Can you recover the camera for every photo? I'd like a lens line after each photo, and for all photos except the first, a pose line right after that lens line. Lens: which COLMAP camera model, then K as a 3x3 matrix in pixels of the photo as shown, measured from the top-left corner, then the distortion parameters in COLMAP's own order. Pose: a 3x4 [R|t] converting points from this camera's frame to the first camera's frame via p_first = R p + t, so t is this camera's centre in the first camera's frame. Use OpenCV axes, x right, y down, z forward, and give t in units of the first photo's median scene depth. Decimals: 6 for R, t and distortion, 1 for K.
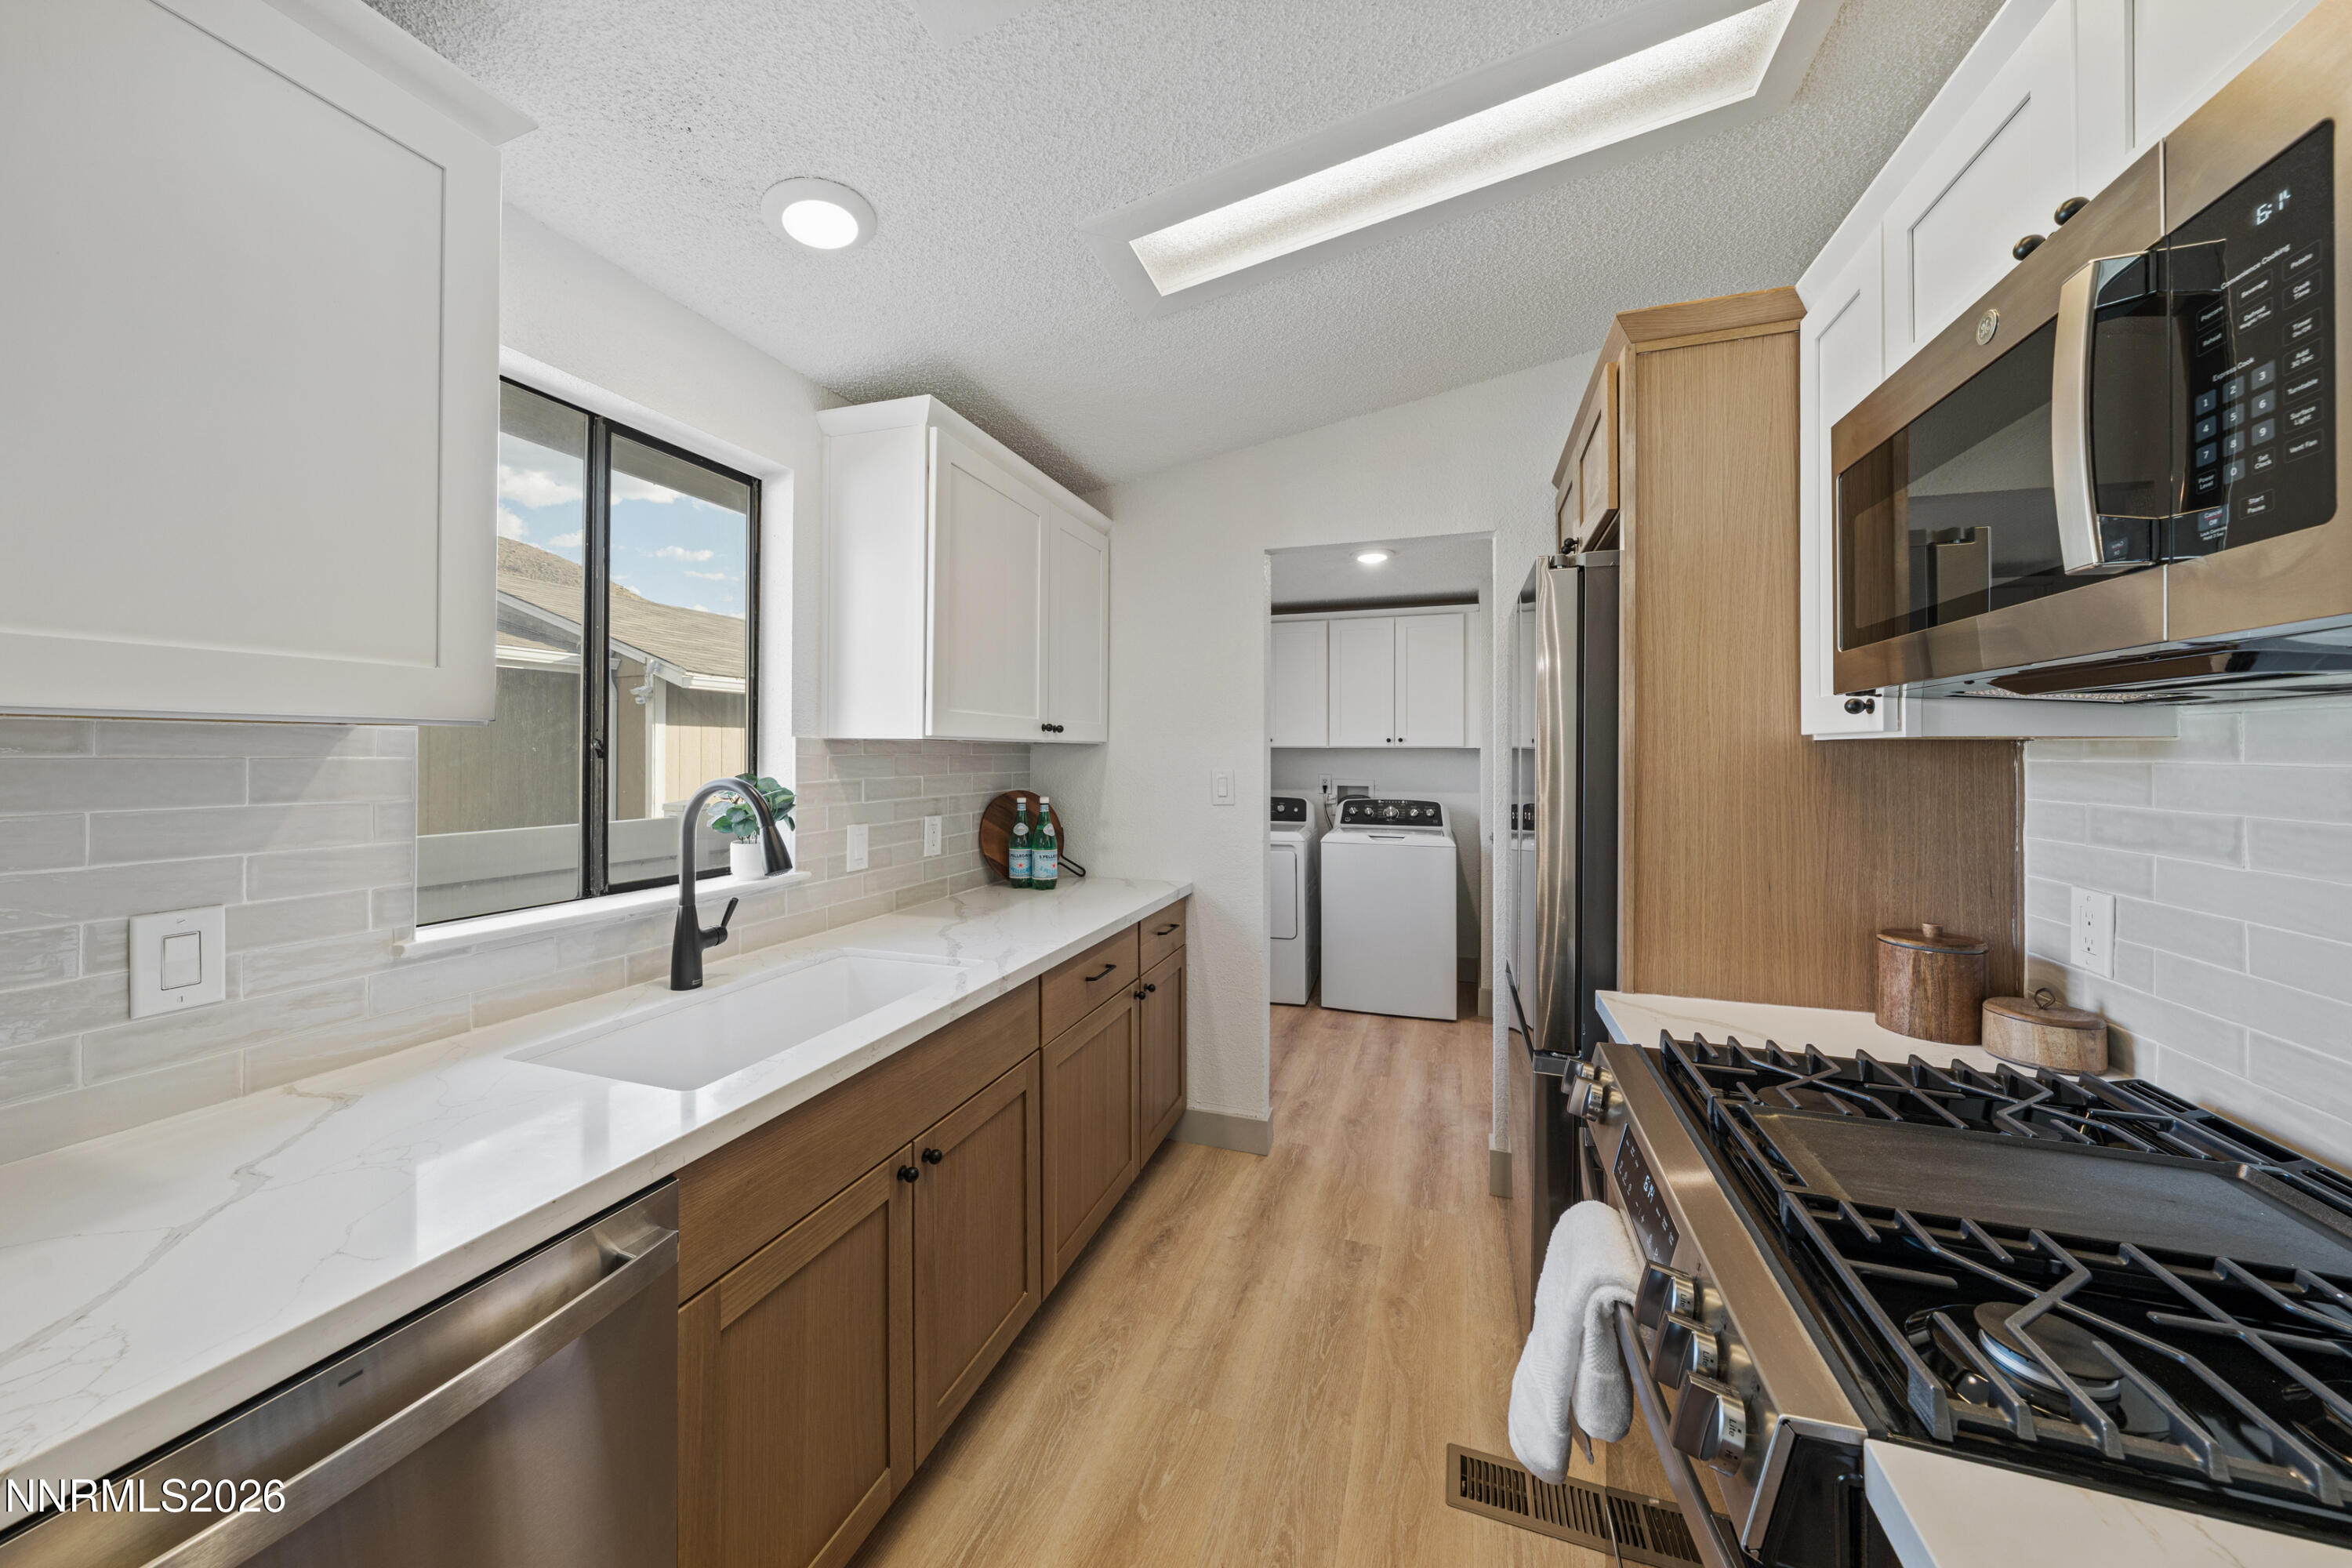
lens RADIAL K [[806.9, 0, 1176.1], [0, 806.9, 744.1], [0, 0, 1]] dist [-0.000163, -0.000041]
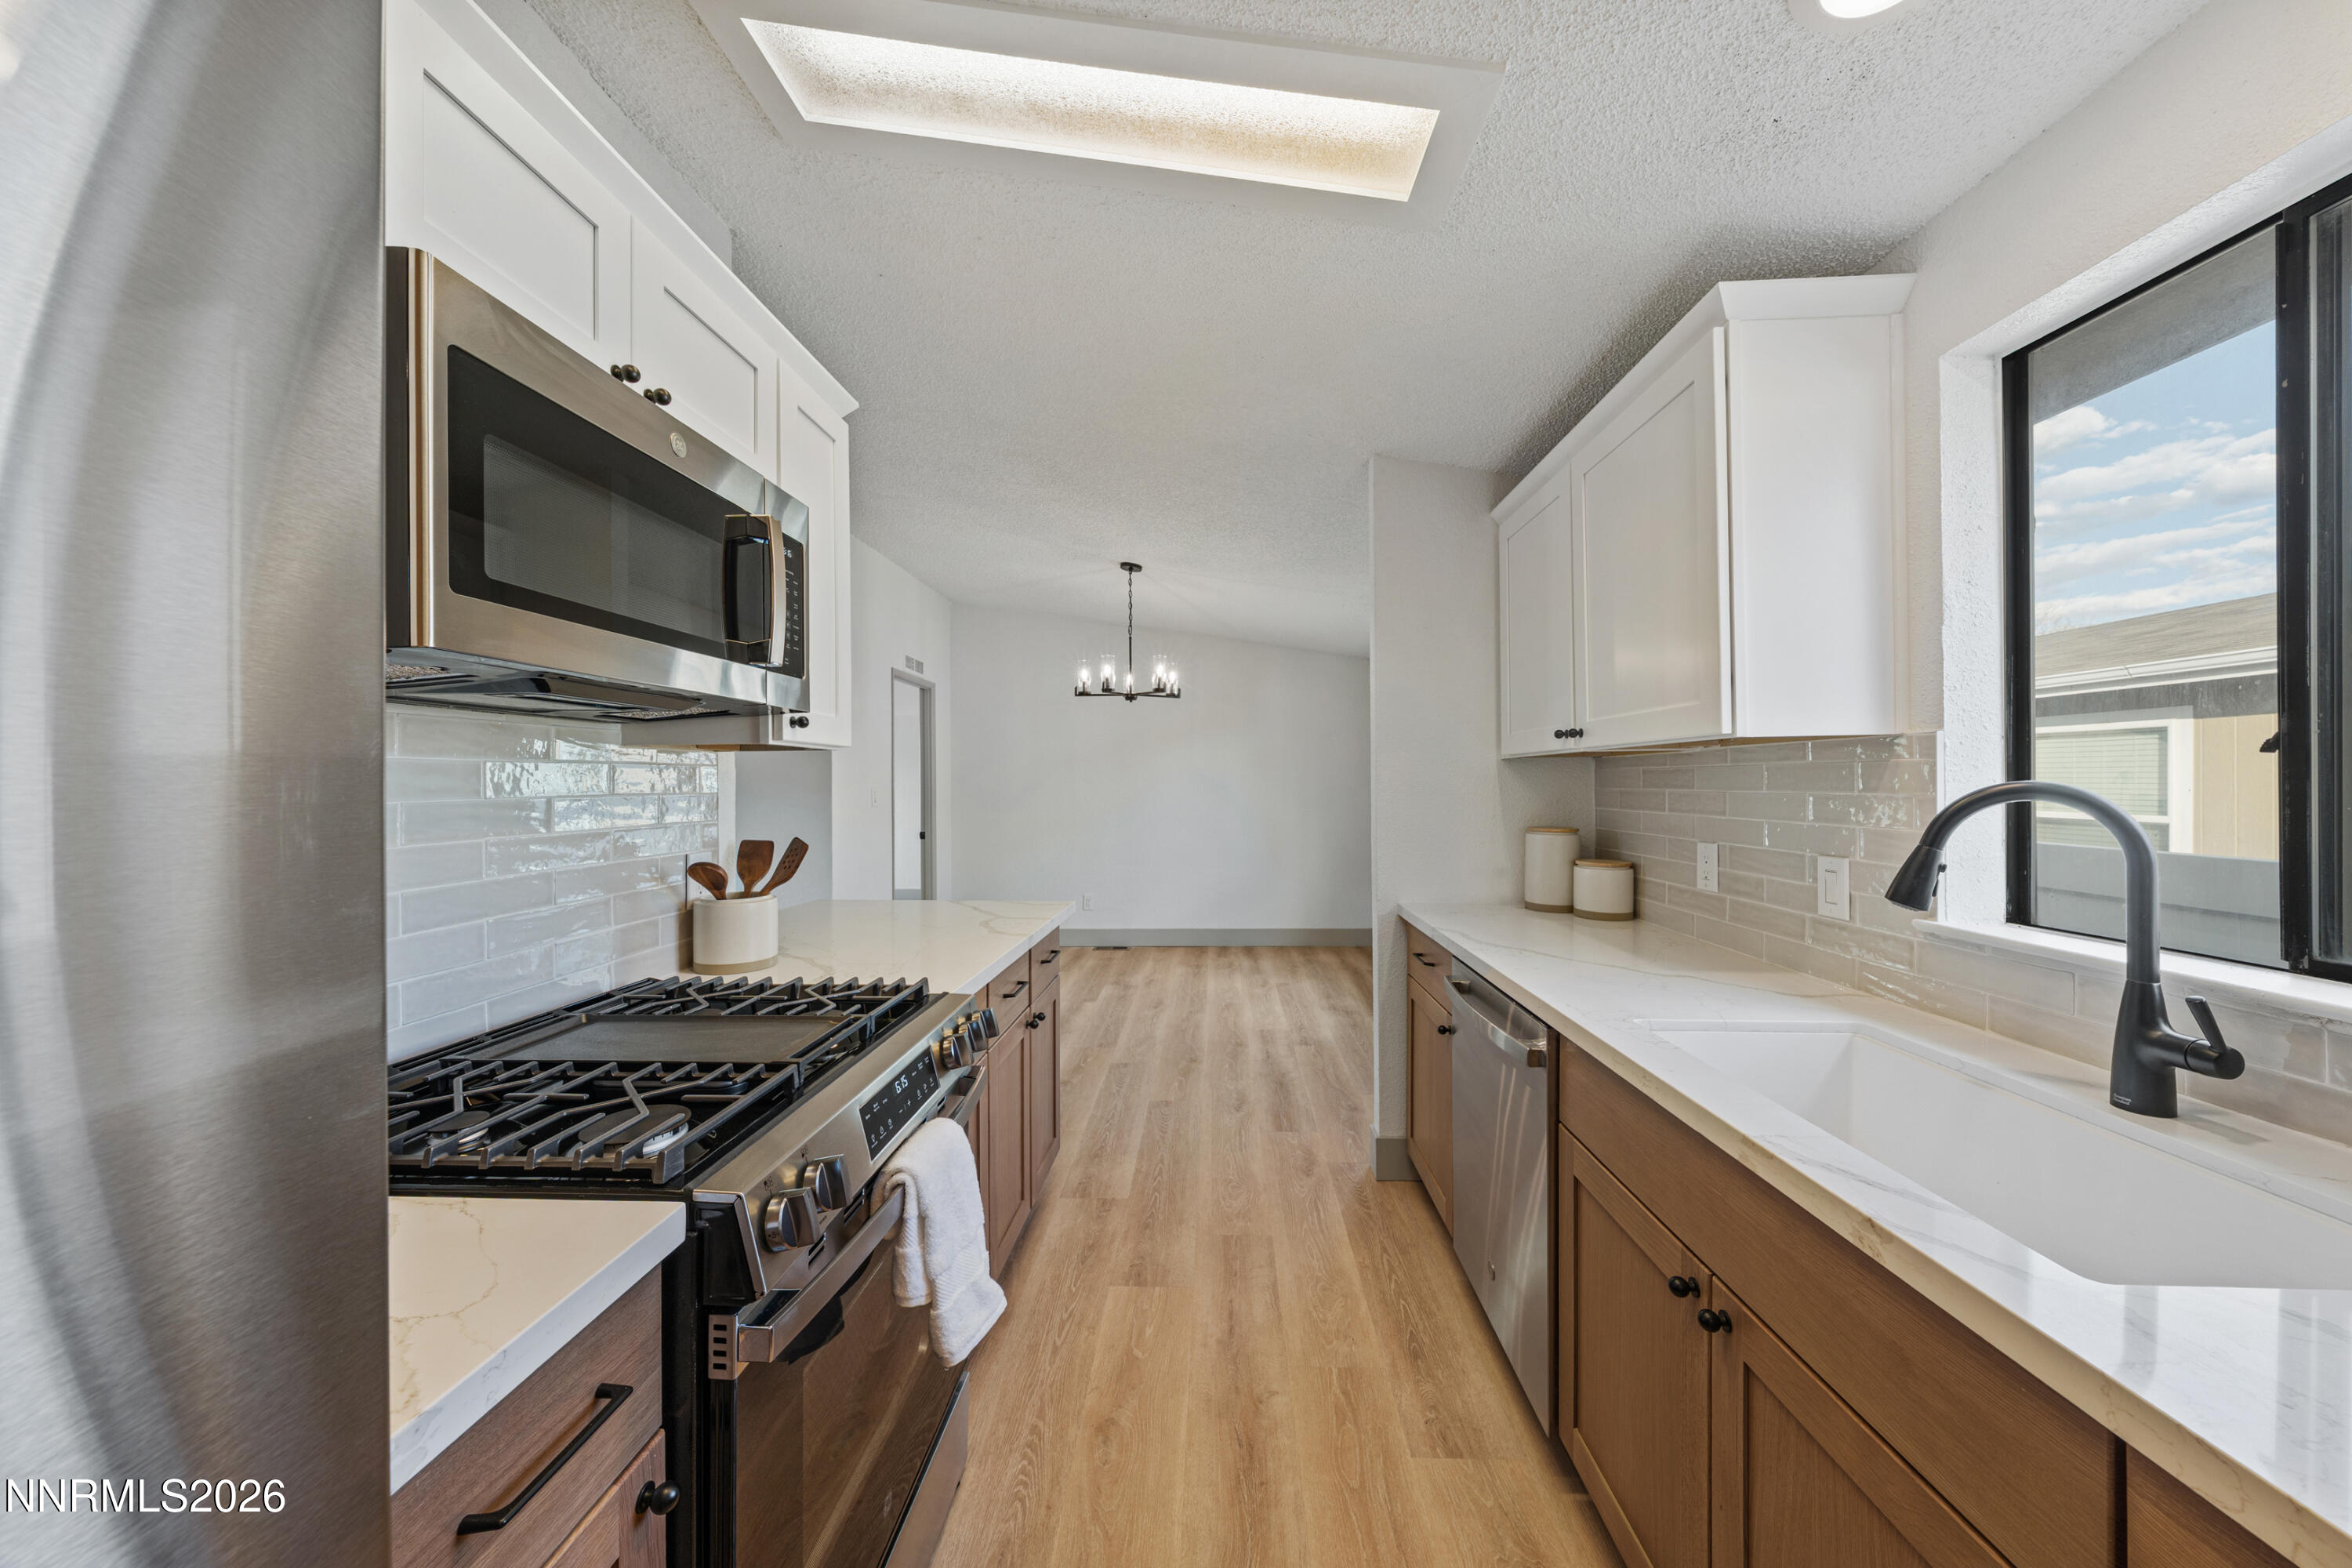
lens RADIAL K [[806.8, 0, 1183.6], [0, 806.8, 787.6], [0, 0, 1]] dist [-0.000097, -0.000123]
pose [[-0.958935, 0.001415, -0.283622, 0.305829], [0.003104, 0.999980, -0.005503, 0.048101], [0.283608, -0.006157, -0.958920, 1.412308]]
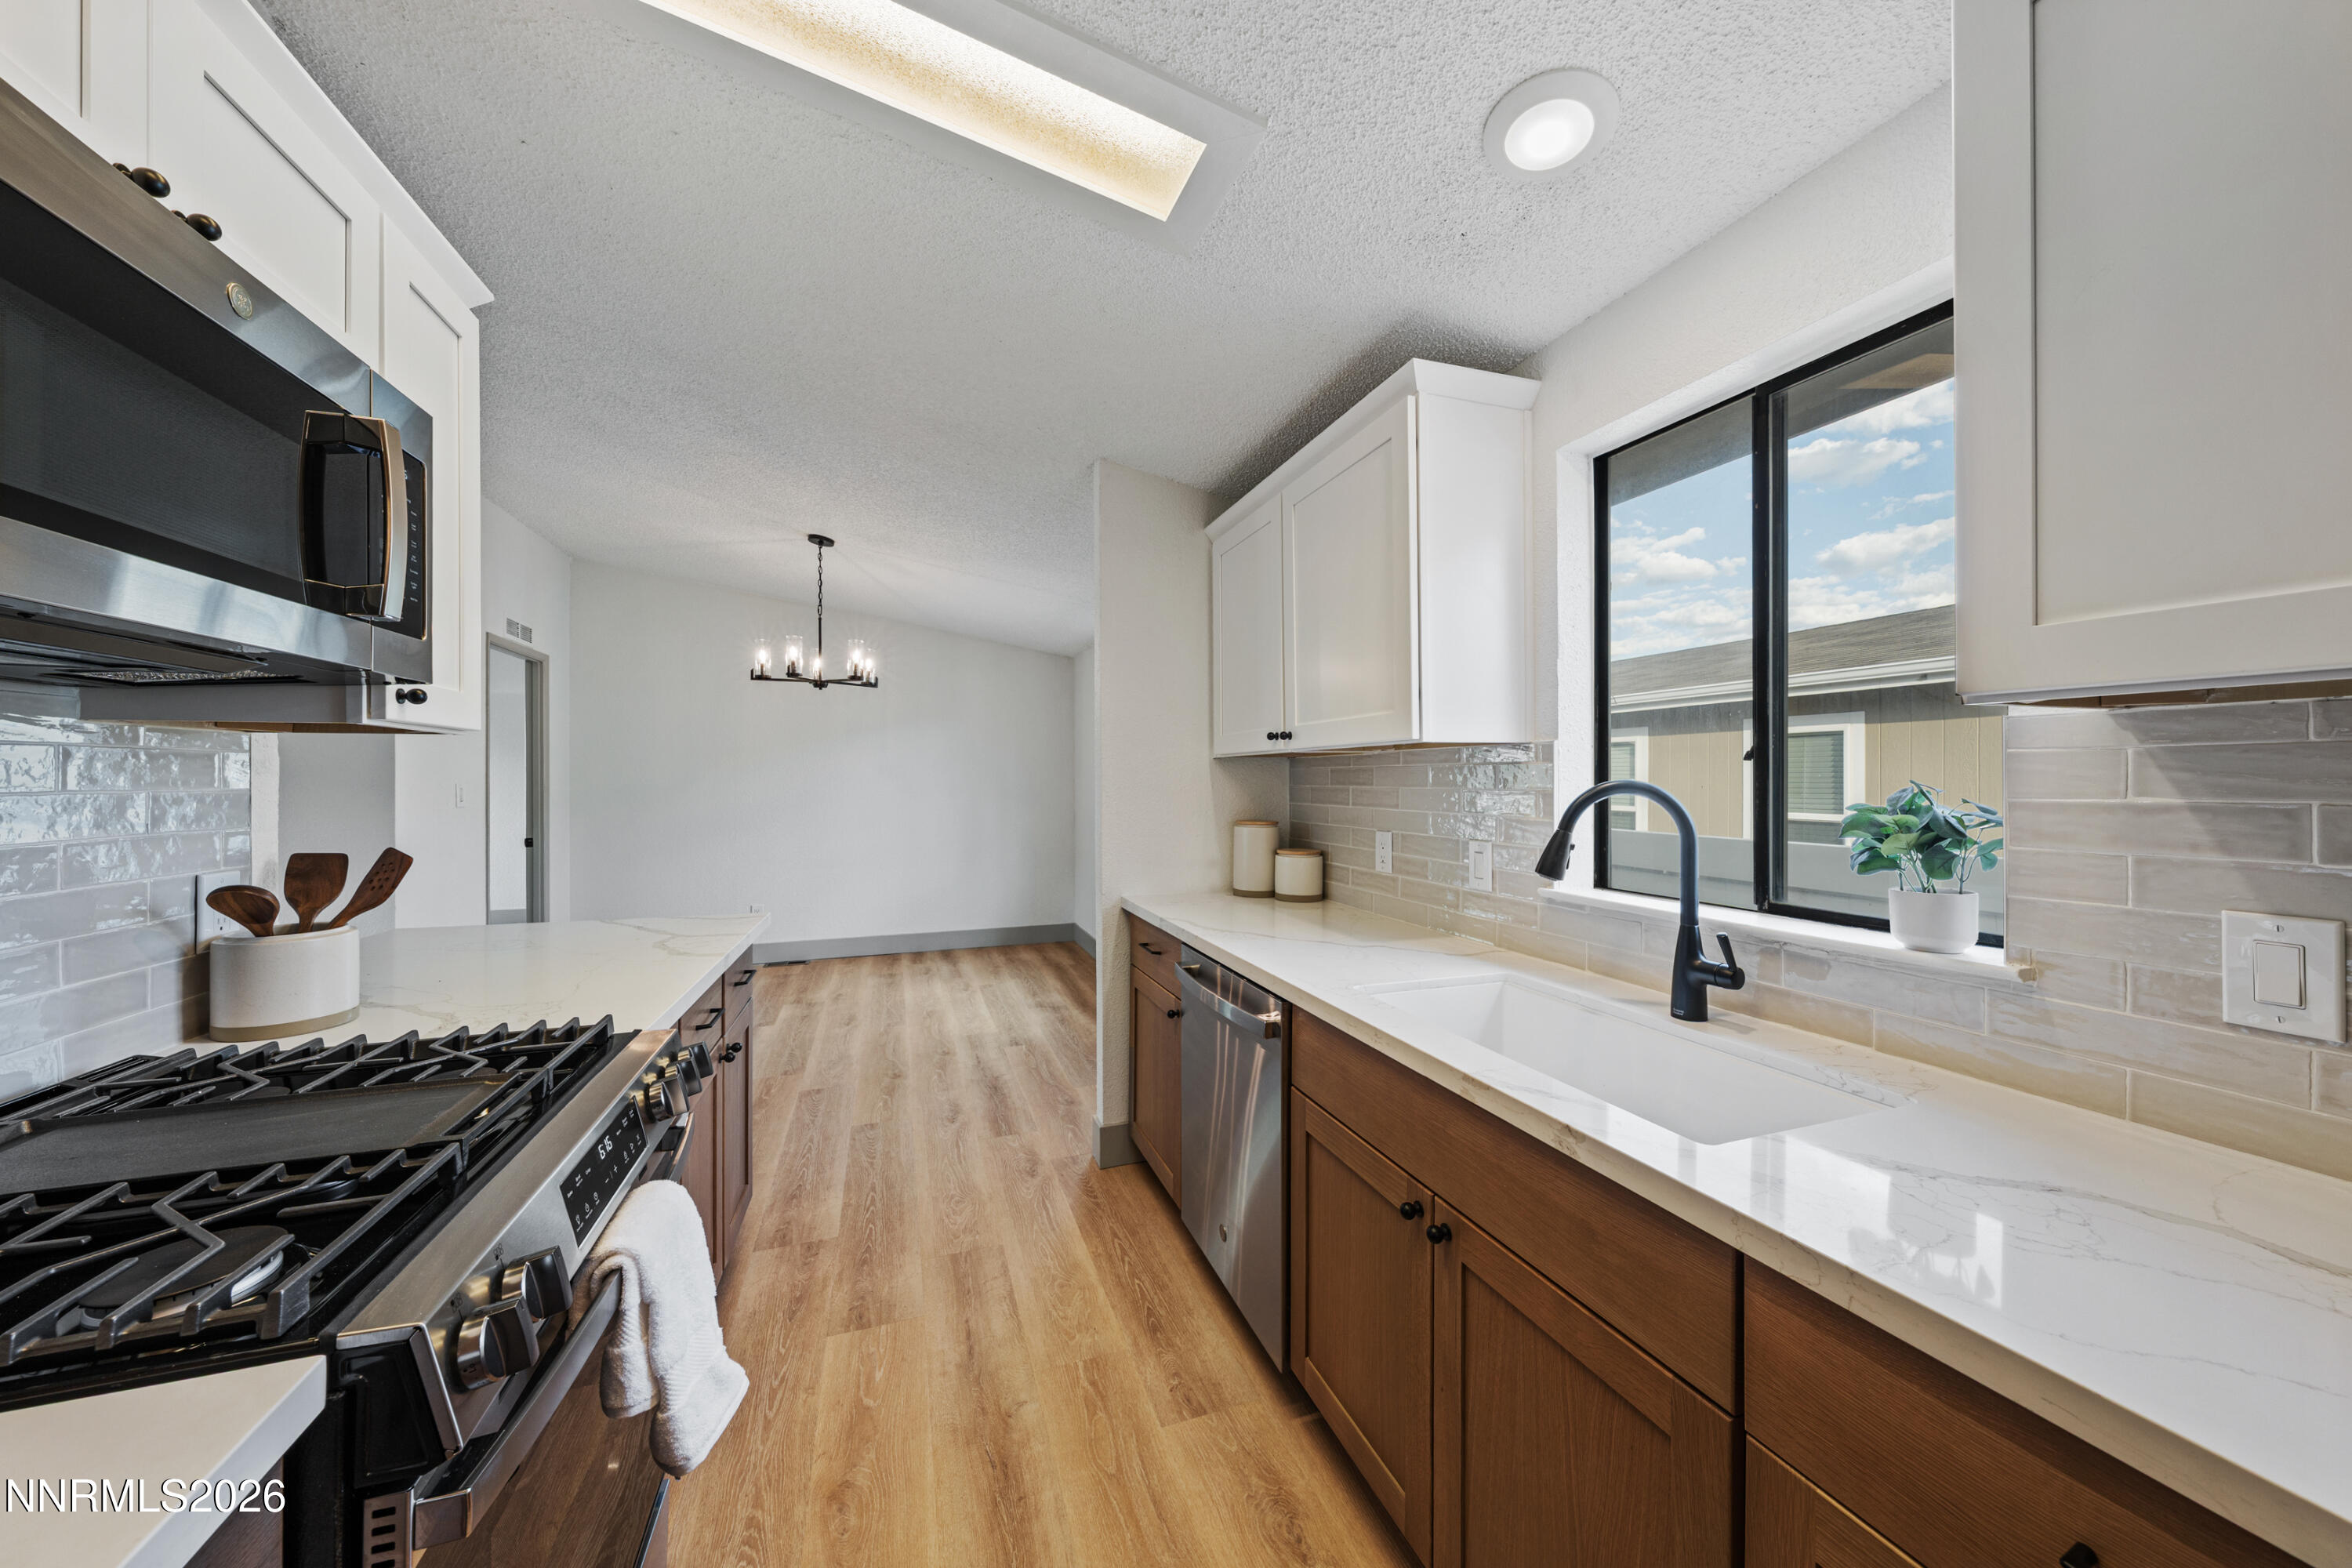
lens RADIAL K [[810.0, 0, 1176.0], [0, 810.0, 784.0], [0, 0, 1]] dist [-0.000620, -0.000162]
pose [[-0.785863, -0.000735, -0.618400, 0.387997], [0.003016, 0.999983, -0.005022, 0.048800], [0.618393, -0.005812, -0.785847, 1.363955]]
